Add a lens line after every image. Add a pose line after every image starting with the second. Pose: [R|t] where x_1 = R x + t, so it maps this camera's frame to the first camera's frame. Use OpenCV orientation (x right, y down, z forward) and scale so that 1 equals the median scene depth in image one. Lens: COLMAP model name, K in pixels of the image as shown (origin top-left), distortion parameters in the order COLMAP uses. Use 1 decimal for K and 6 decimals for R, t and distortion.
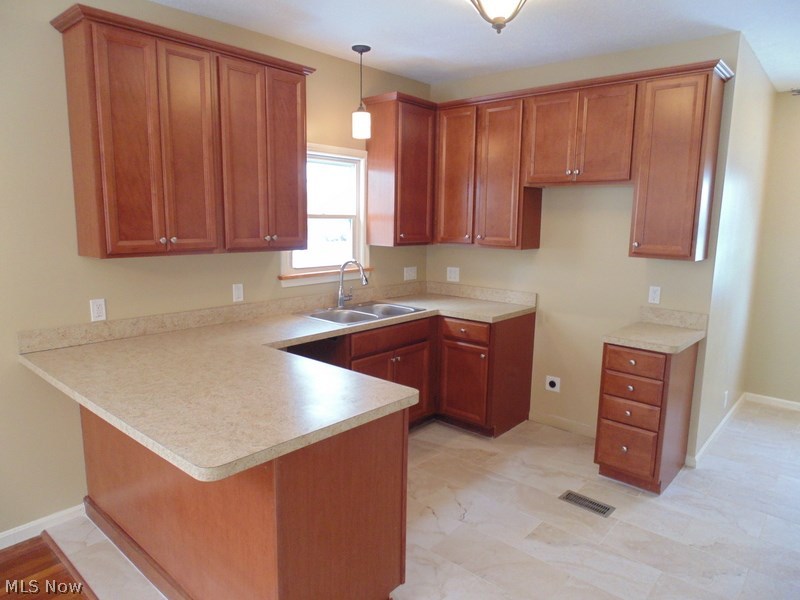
lens RADIAL K [[527.2, 0, 400.4], [0, 527.2, 299.0], [0, 0, 1]] dist [-0.003791, 0.004484]
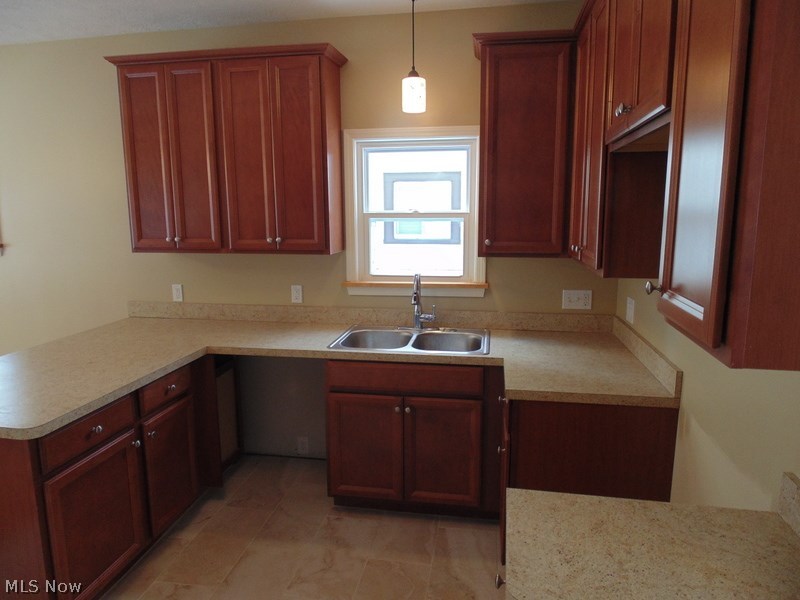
lens RADIAL K [[527.2, 0, 401.7], [0, 527.2, 298.0], [0, 0, 1]] dist [-0.003791, 0.004484]
pose [[0.526134, 0.123384, -0.841403, 0.628496], [-0.117483, 0.990477, 0.071781, -0.098368], [0.842248, 0.061085, 0.535619, 0.631055]]
